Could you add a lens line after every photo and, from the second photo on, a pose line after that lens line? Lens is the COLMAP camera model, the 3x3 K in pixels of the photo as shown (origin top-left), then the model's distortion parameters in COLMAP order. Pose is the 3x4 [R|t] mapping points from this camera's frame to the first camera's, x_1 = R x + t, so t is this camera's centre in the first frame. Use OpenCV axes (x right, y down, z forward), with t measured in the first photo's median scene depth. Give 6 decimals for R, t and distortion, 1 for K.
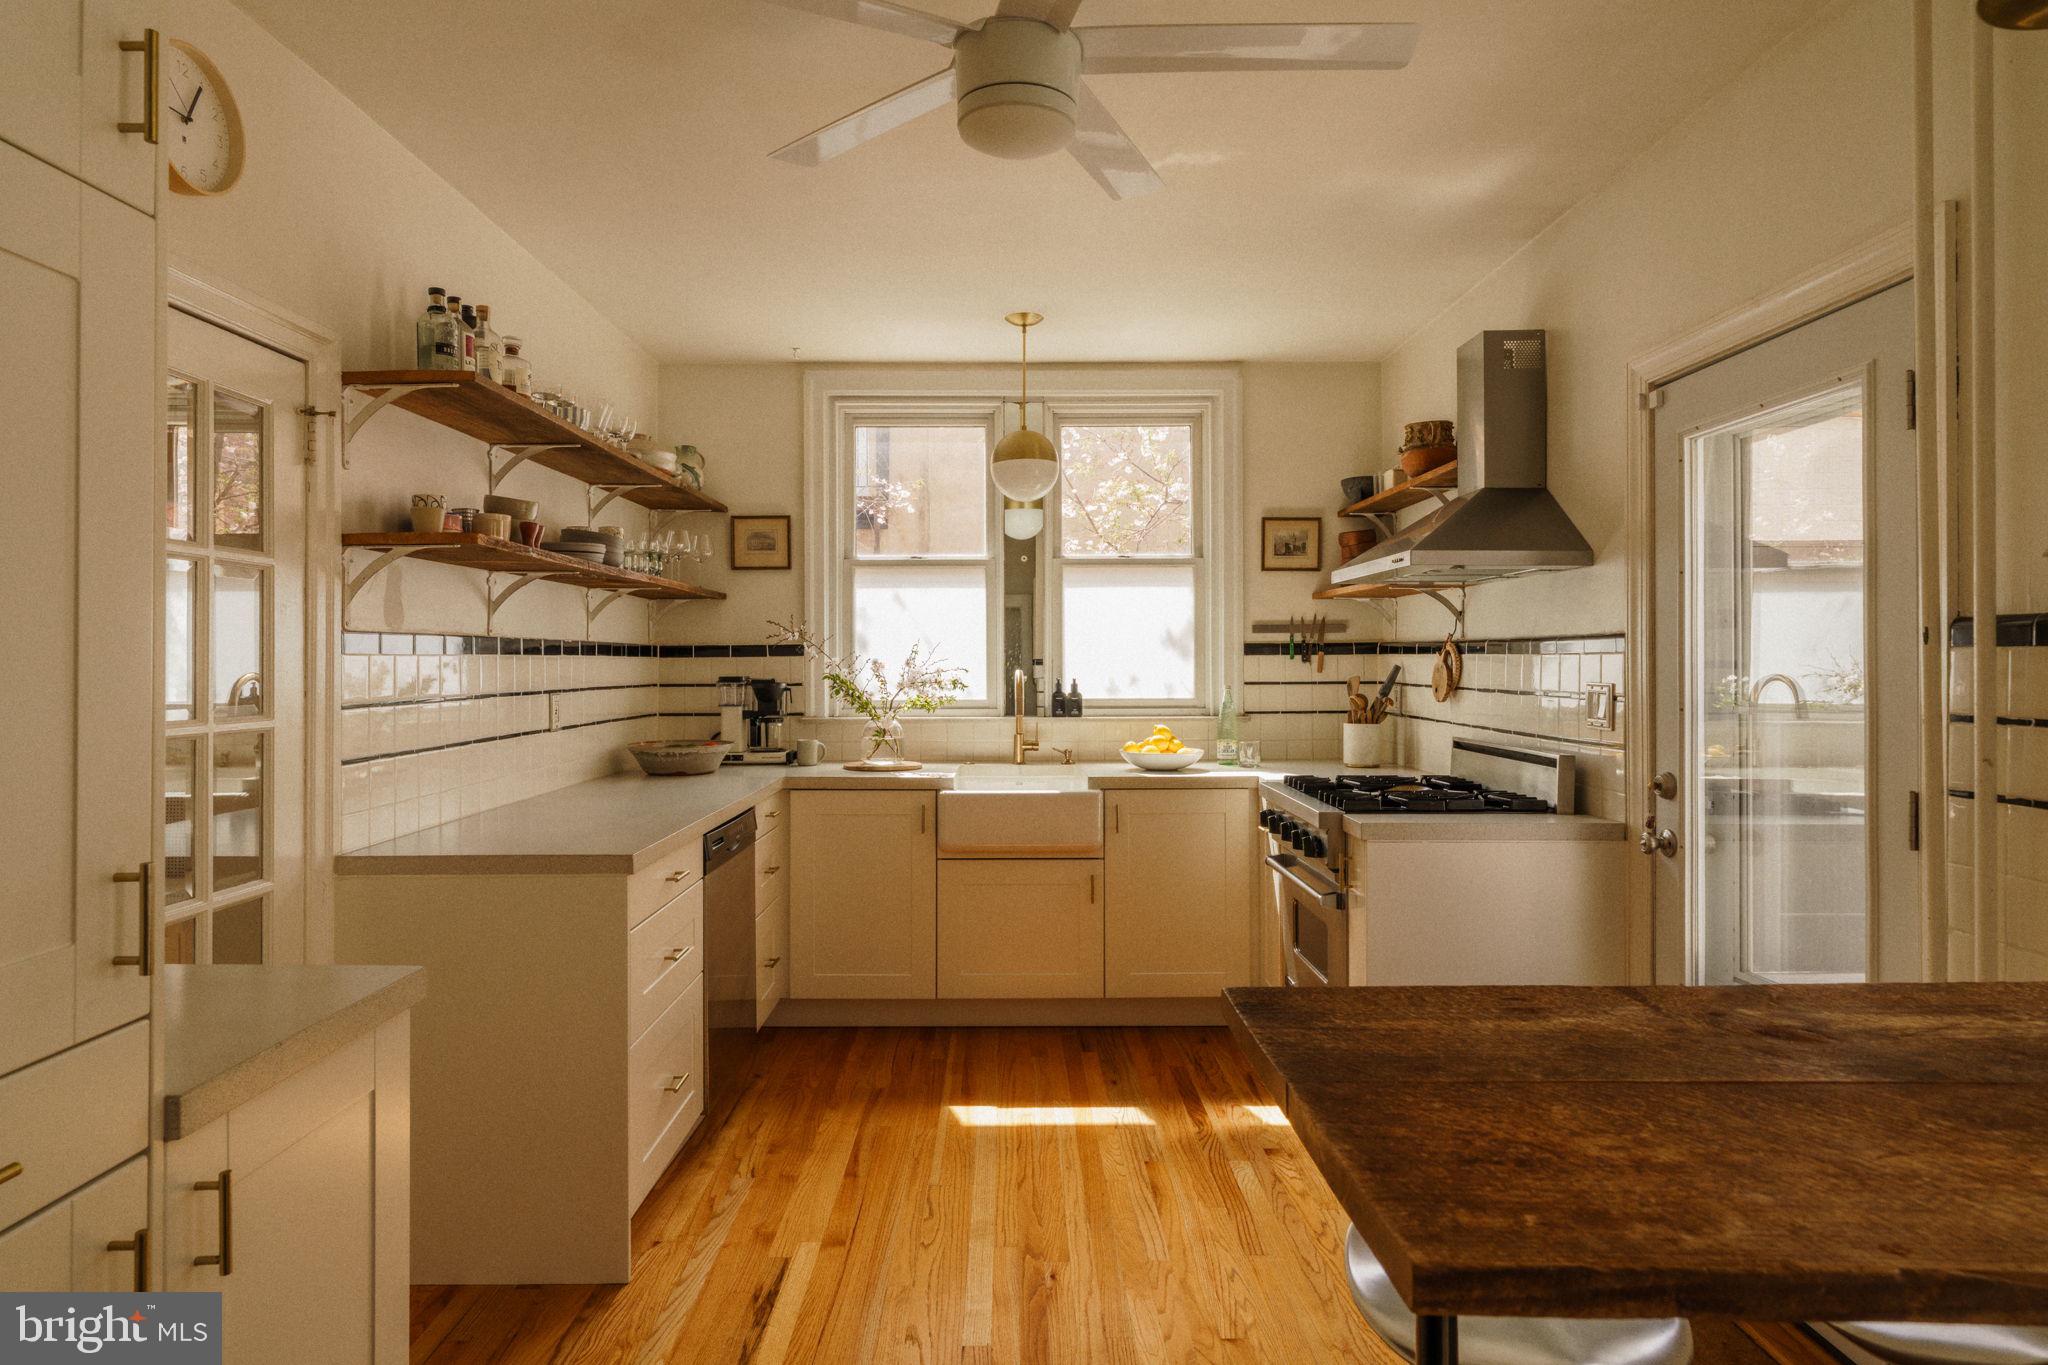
lens RADIAL K [[1173.4, 0, 1022.4], [0, 1173.4, 667.2], [0, 0, 1]] dist [0.000439, -0.000224]
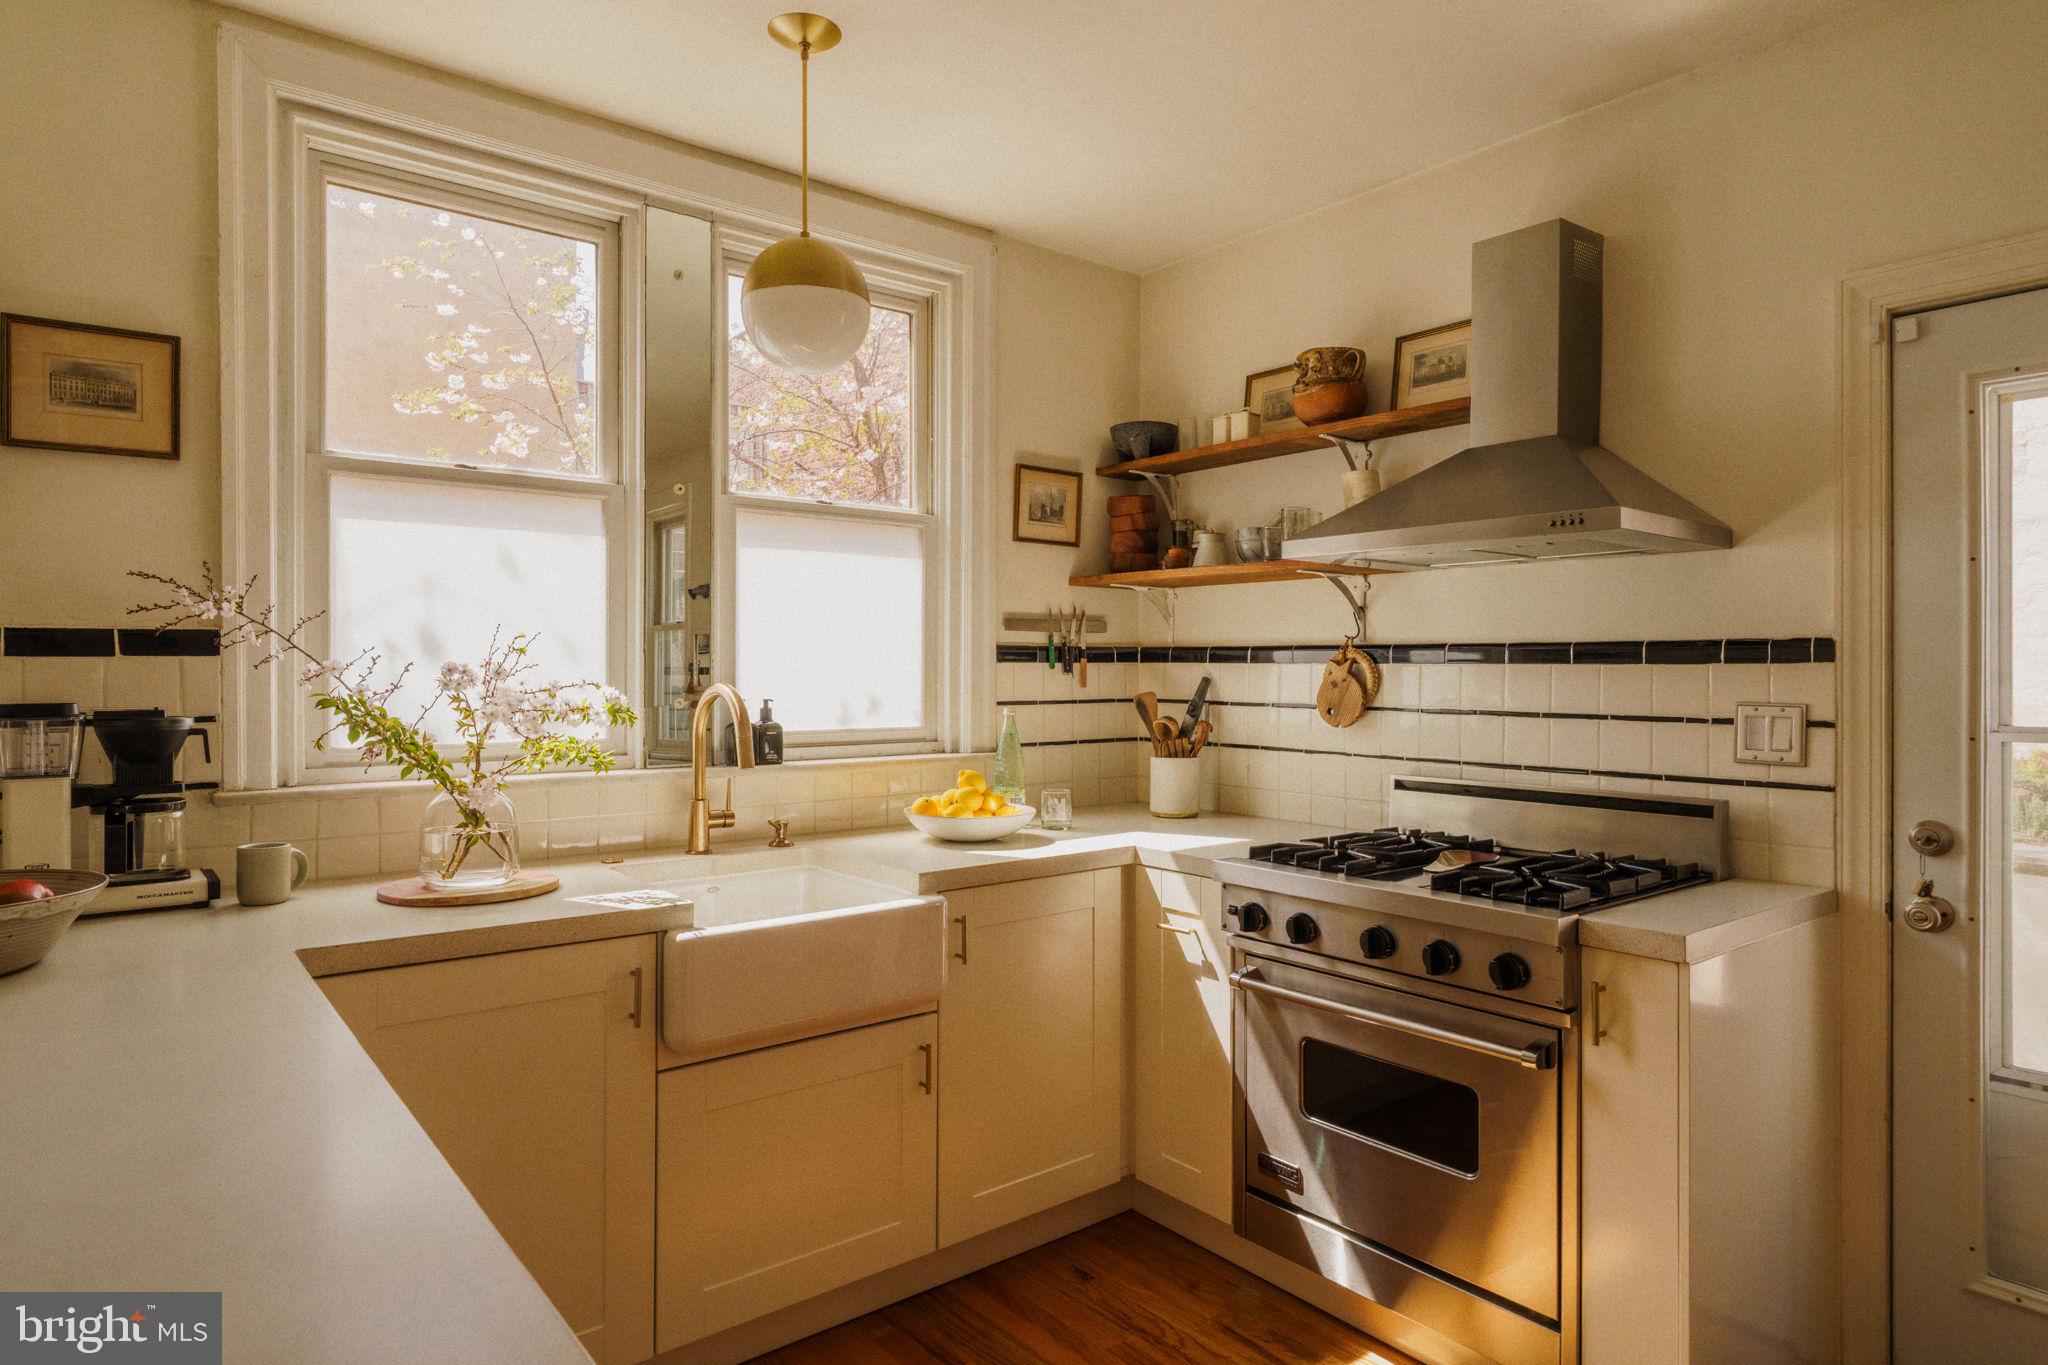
lens RADIAL K [[1173.4, 0, 1021.7], [0, 1173.4, 683.7], [0, 0, 1]] dist [0.000439, -0.000224]
pose [[0.778794, -0.002962, 0.627273, -0.231267], [-0.001173, 0.999980, 0.006178, -0.001944], [-0.627279, -0.005547, 0.778775, 0.461644]]
